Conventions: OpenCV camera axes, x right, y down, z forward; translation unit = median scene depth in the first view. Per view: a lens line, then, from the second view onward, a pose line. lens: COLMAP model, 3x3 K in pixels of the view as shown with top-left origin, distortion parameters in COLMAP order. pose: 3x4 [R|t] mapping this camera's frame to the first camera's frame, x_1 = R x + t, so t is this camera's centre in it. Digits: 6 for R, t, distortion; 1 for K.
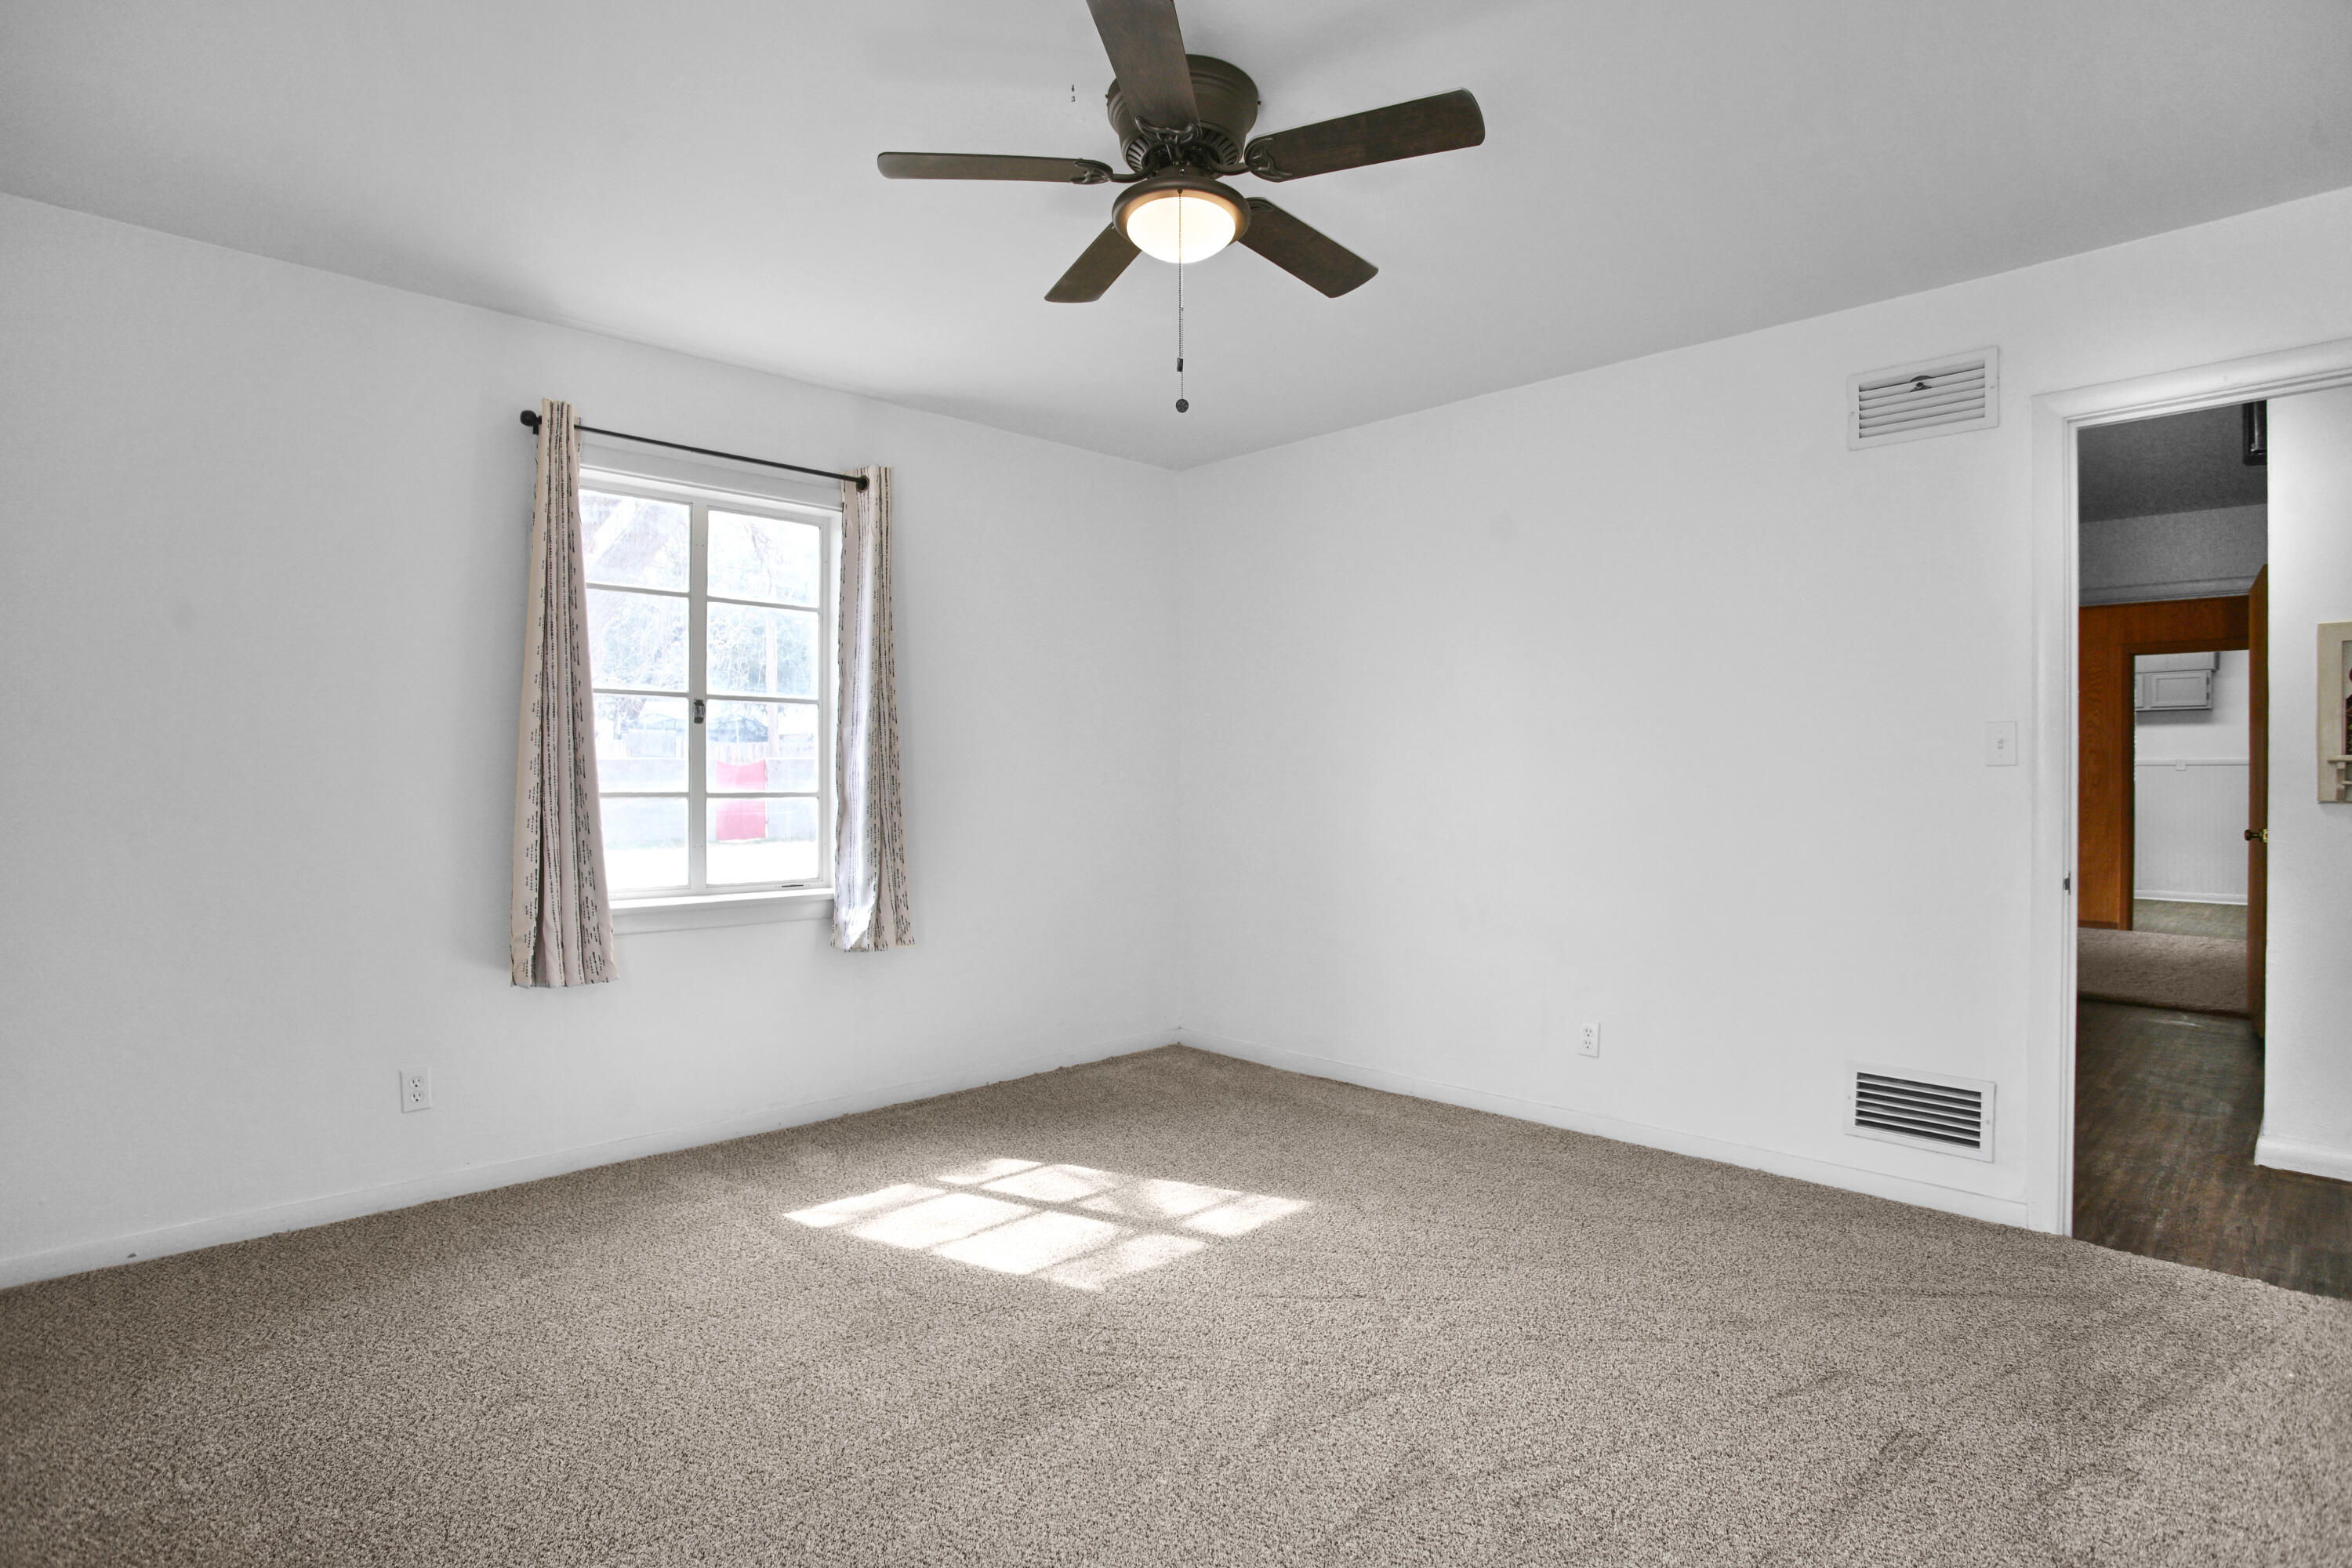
lens RADIAL K [[1184.8, 0, 1150.0], [0, 1184.8, 713.9], [0, 0, 1]] dist [-0.030380, -0.000178]
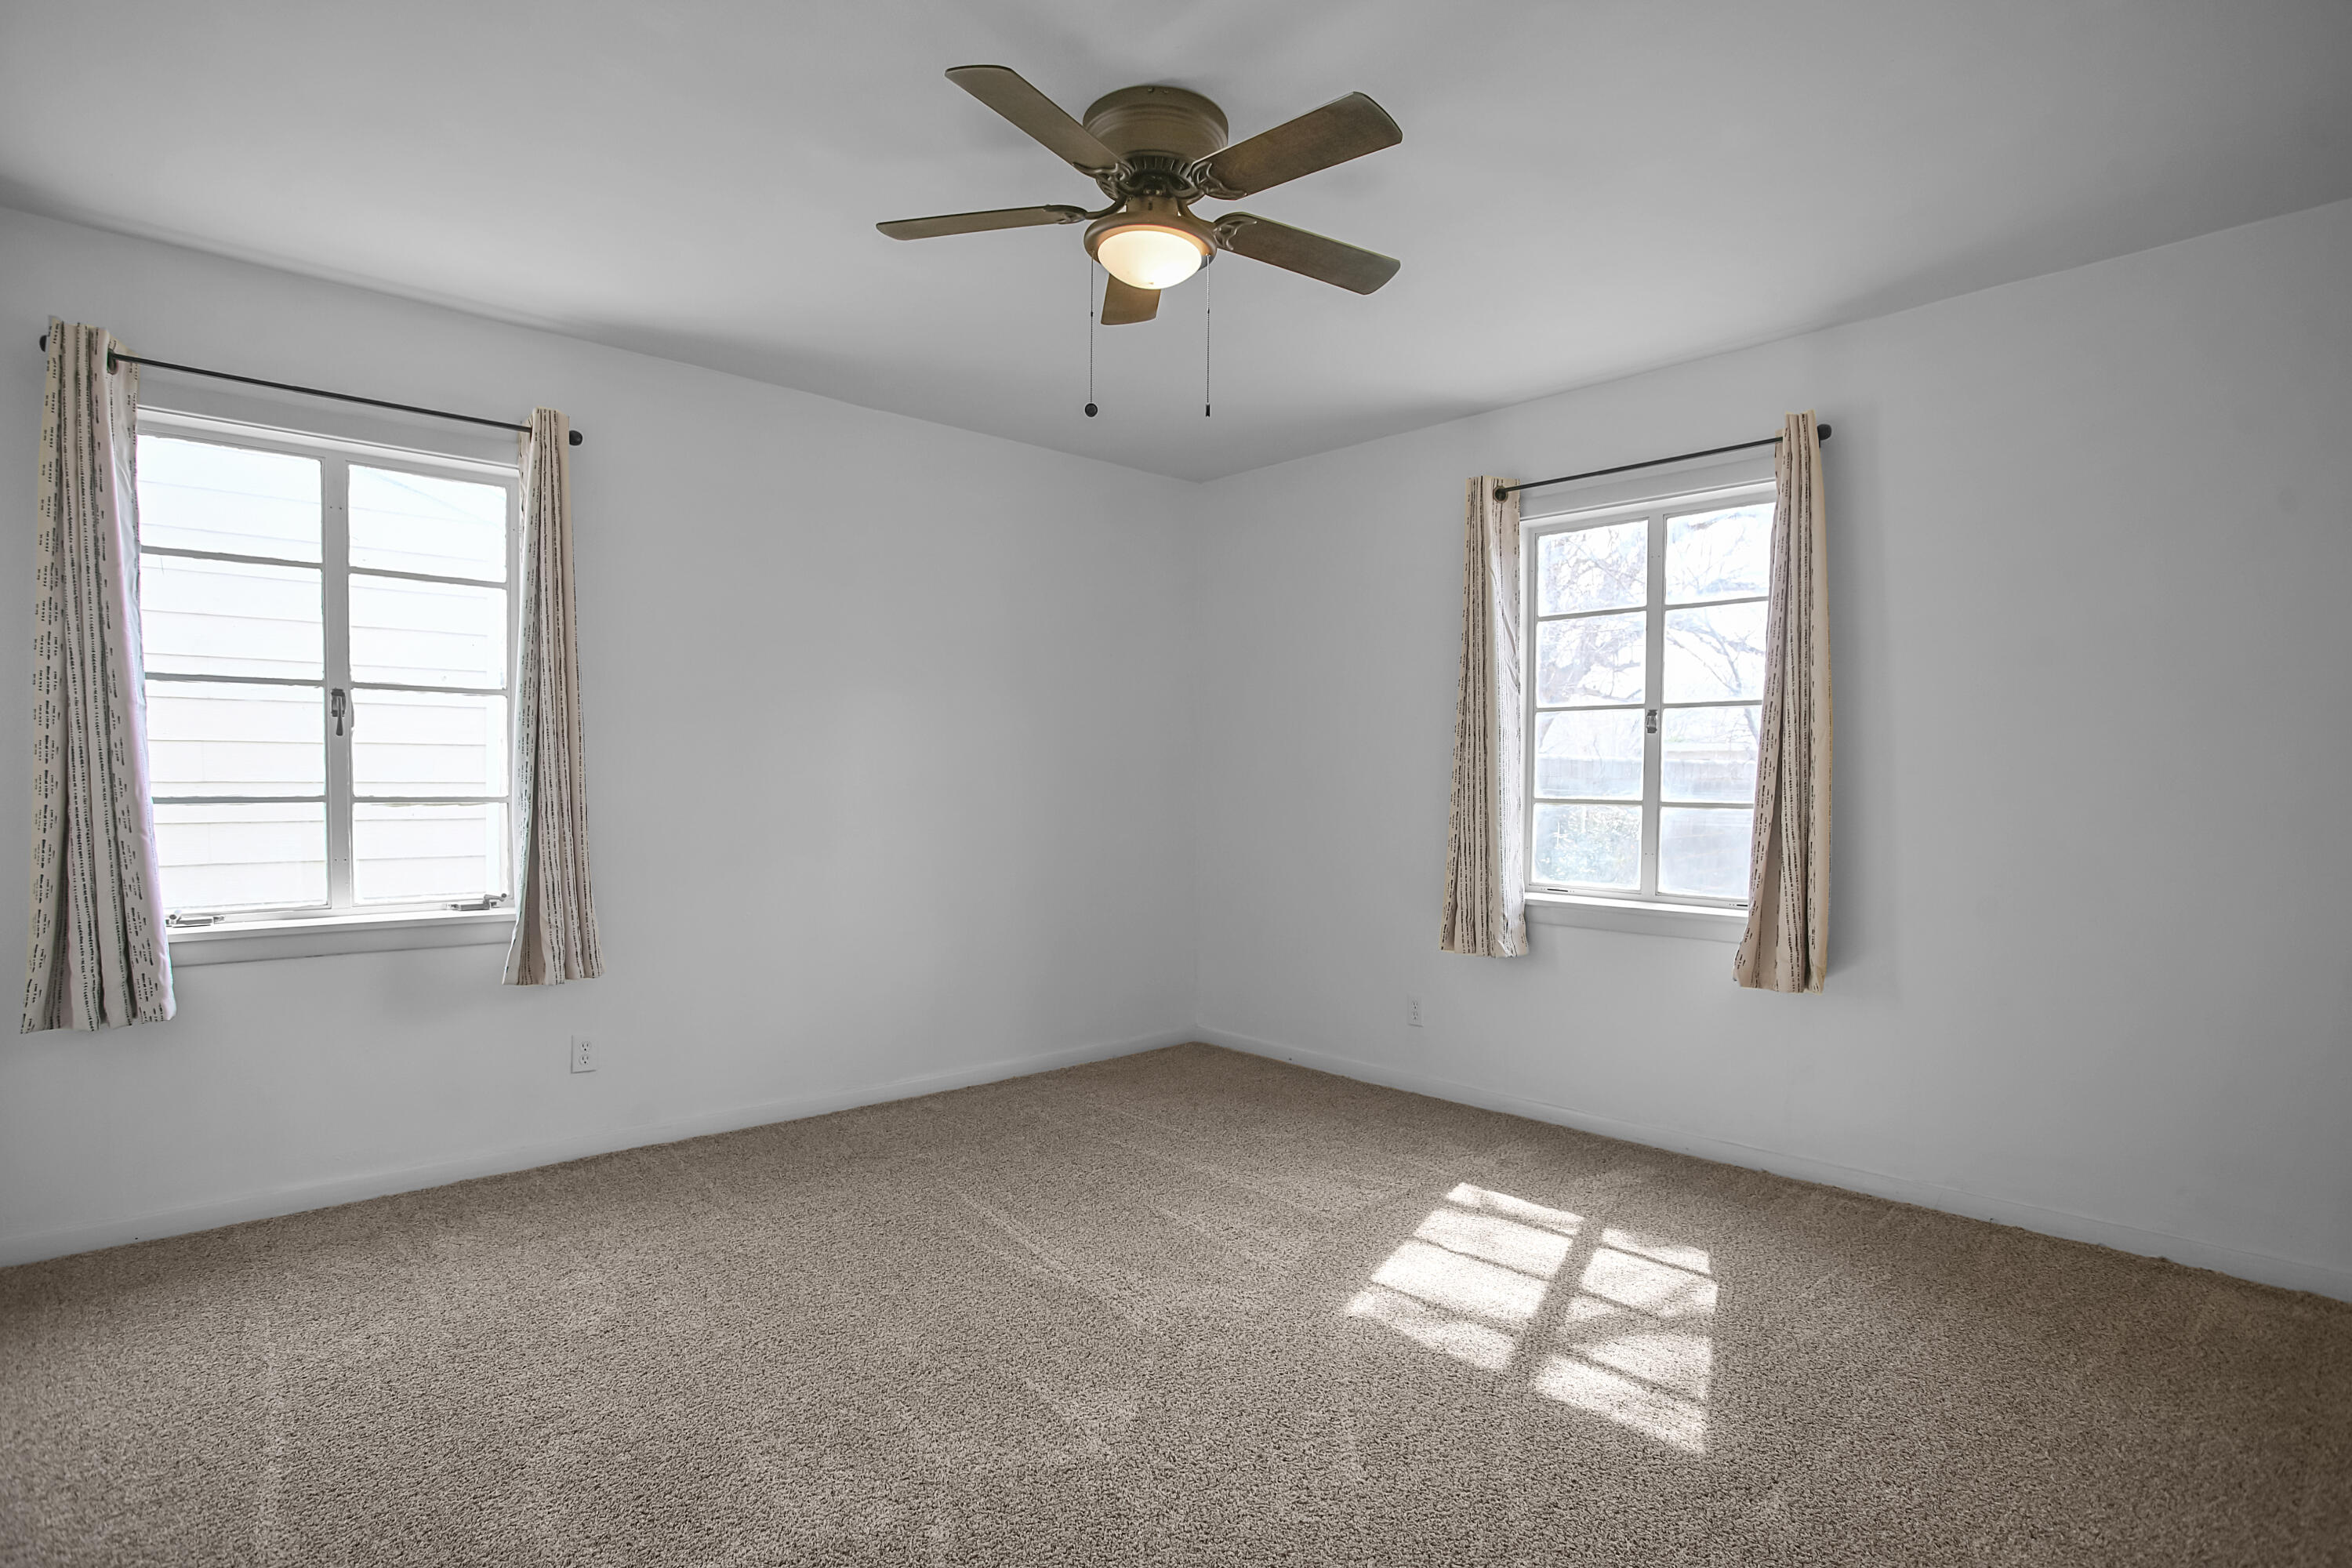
lens RADIAL K [[1182.6, 0, 1176.0], [0, 1182.6, 752.1], [0, 0, 1]] dist [-0.080808, 0.035676]
pose [[-0.004469, -0.021507, -0.999759, 0.756023], [0.048787, 0.998573, -0.021699, 0.031749], [0.998799, -0.048872, -0.003413, 0.719872]]
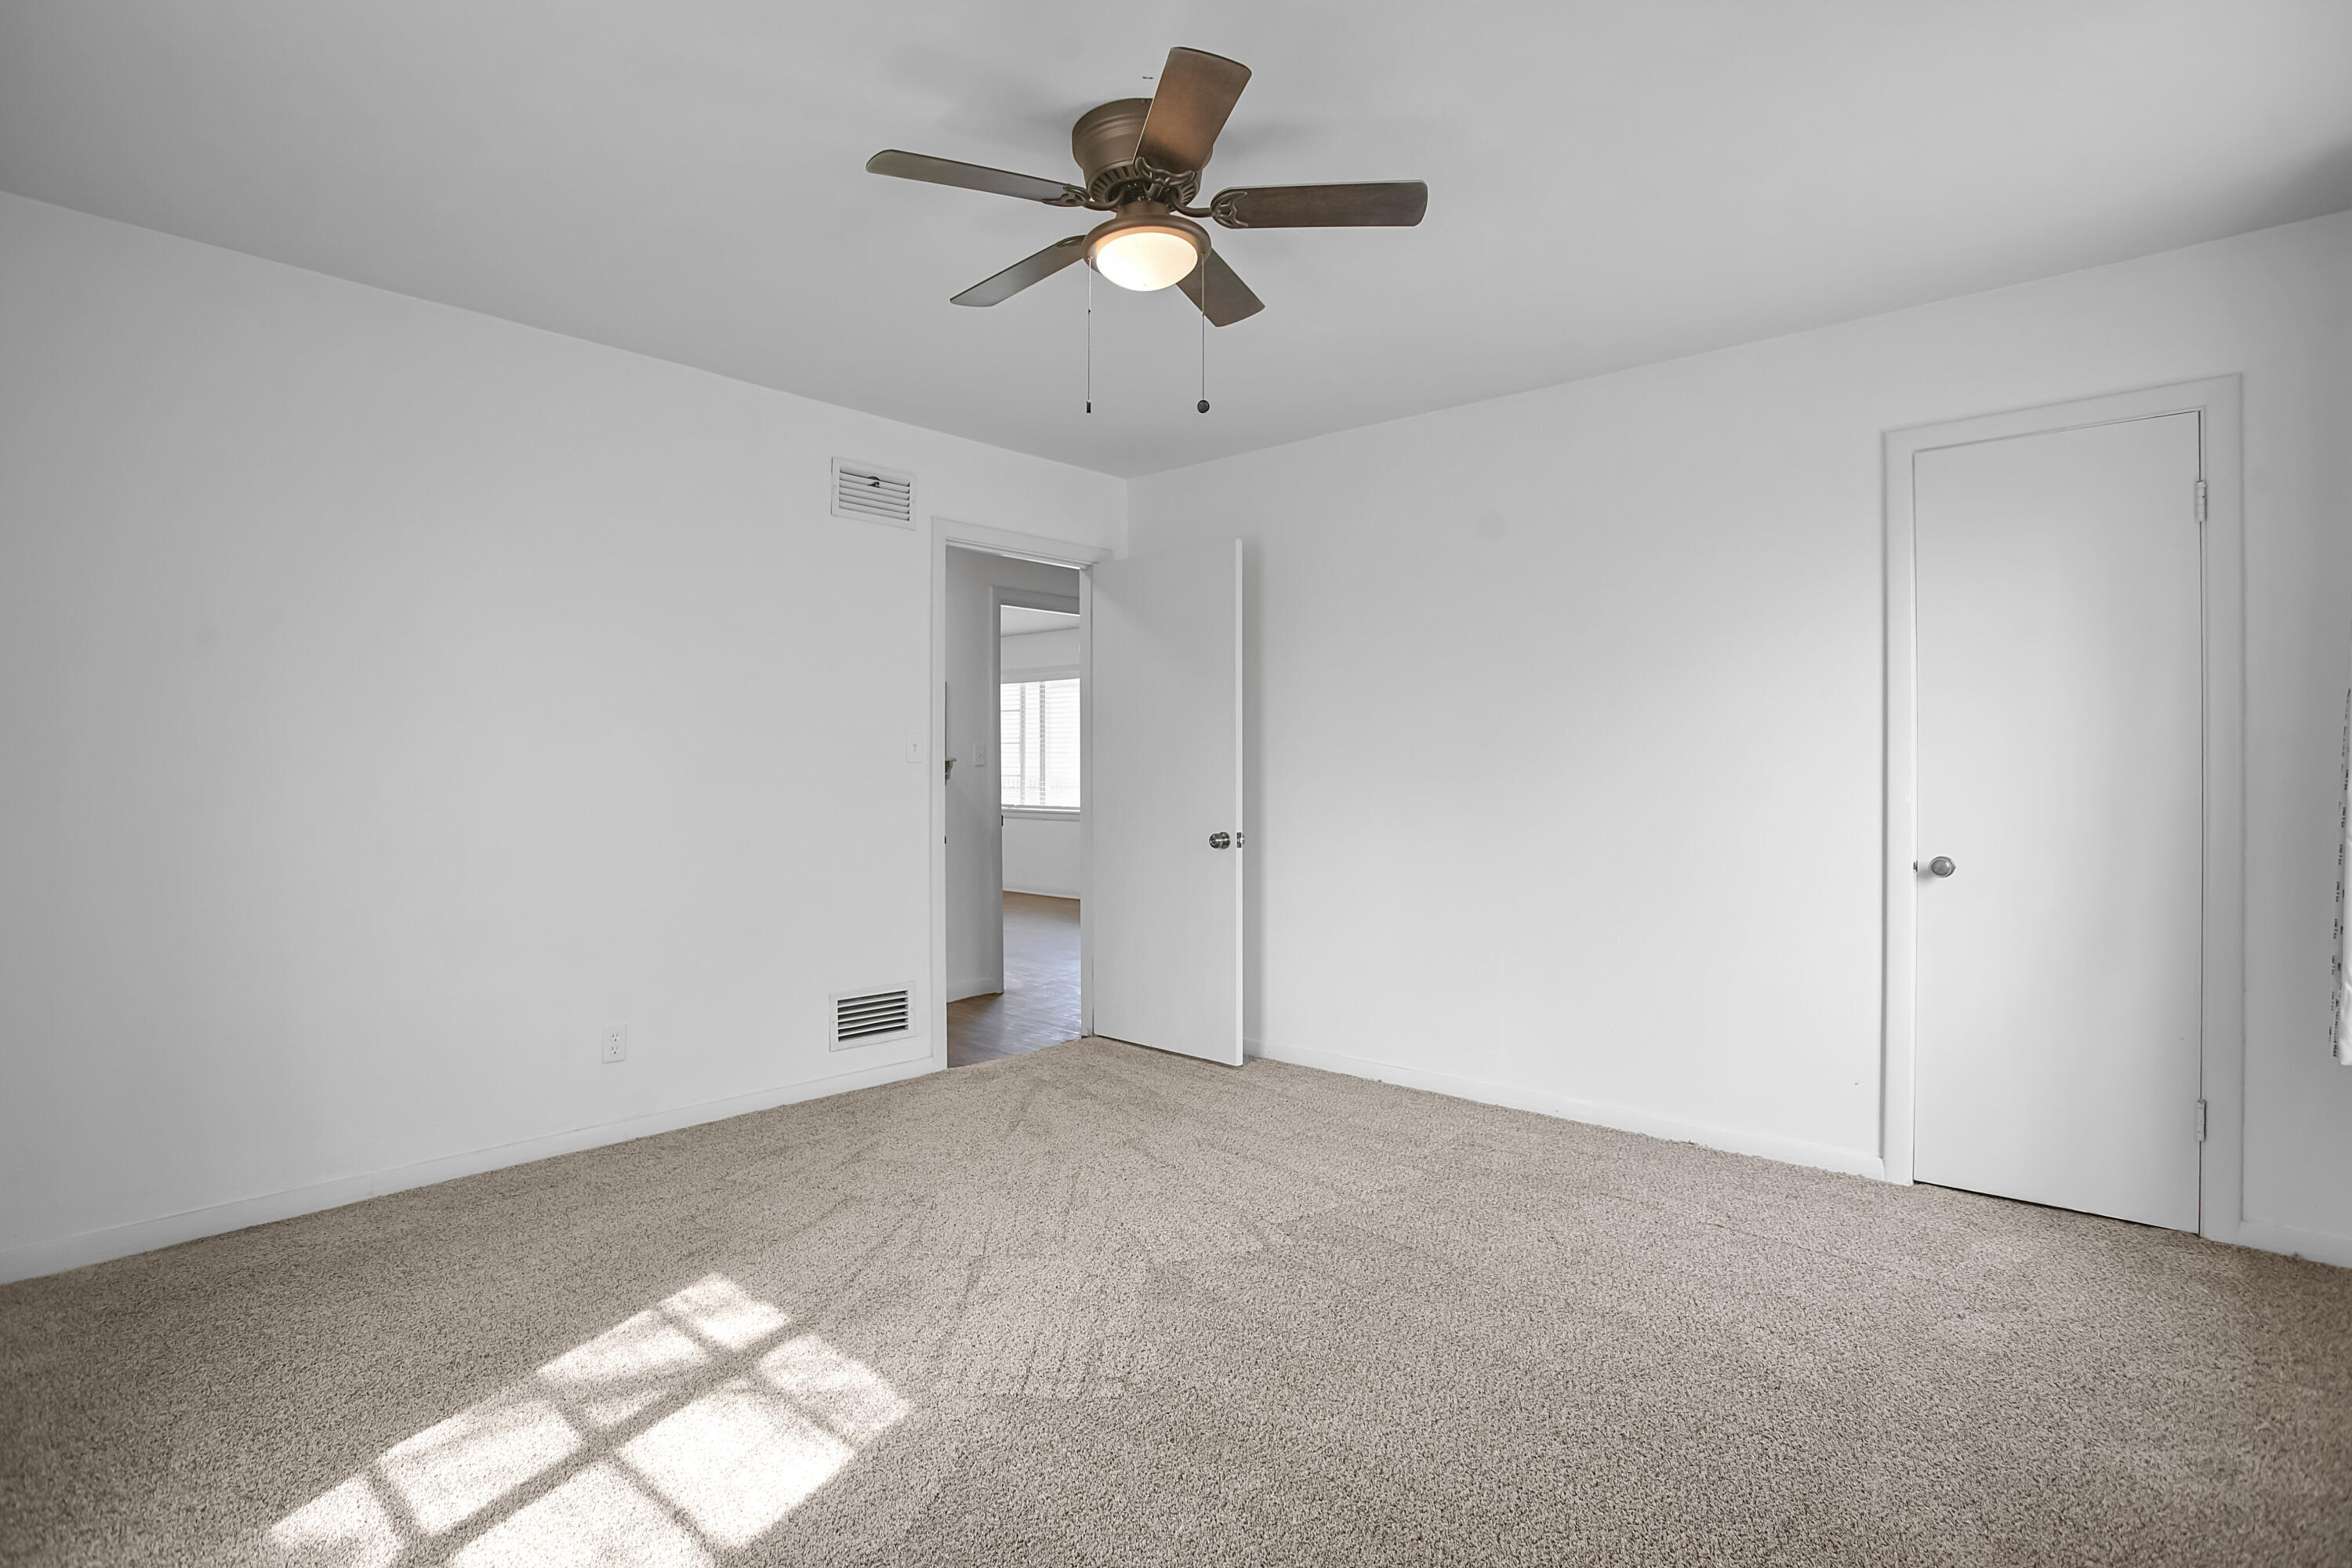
lens RADIAL K [[1182.6, 0, 1176.0], [0, 1182.6, 752.1], [0, 0, 1]] dist [-0.080808, 0.035676]
pose [[-0.075609, 0.009097, 0.997096, -0.714127], [-0.056262, 0.998326, -0.013375, 0.027339], [-0.995549, -0.057110, -0.074971, 0.735793]]
